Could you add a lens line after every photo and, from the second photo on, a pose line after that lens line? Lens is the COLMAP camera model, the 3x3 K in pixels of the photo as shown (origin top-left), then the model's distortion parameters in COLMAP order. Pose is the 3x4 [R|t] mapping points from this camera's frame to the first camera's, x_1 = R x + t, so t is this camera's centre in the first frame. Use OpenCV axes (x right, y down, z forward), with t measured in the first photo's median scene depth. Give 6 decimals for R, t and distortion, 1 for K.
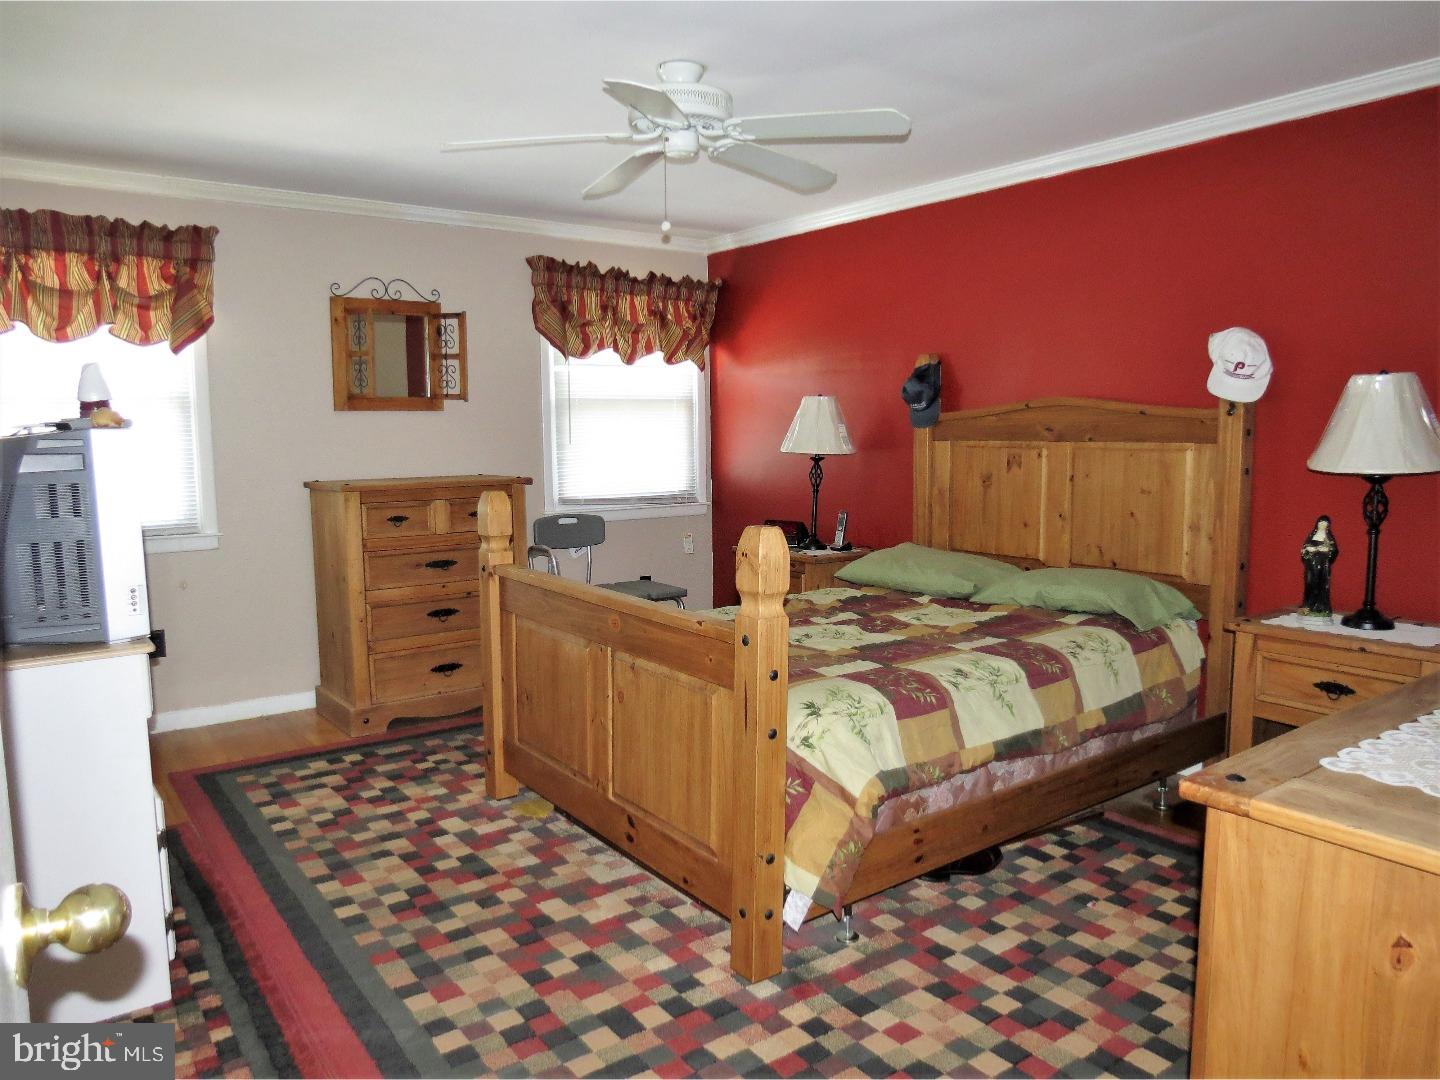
lens RADIAL K [[1021.8, 0, 720.0], [0, 1021.8, 540.0], [0, 0, 1]] dist [-0.029993, -0.000178]
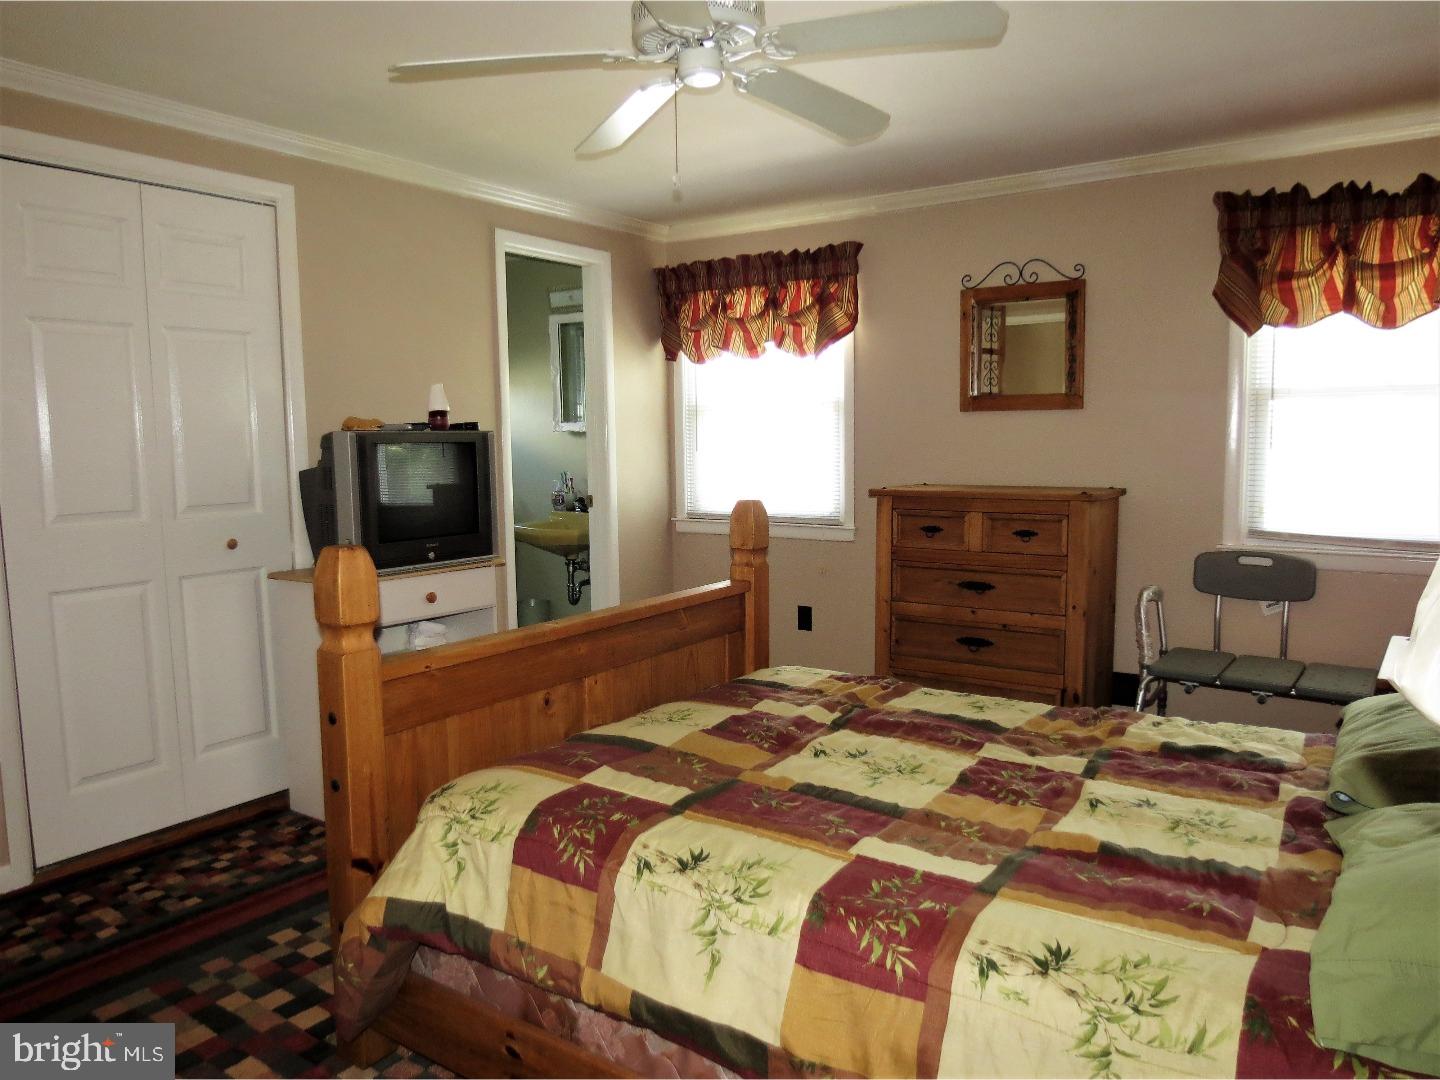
lens RADIAL K [[1021.8, 0, 720.0], [0, 1021.8, 540.0], [0, 0, 1]] dist [-0.029993, -0.000178]
pose [[0.309092, 0.100933, -0.945661, 0.462732], [-0.099452, 0.992331, 0.073408, -0.055742], [0.945818, 0.071358, 0.316759, 0.498373]]
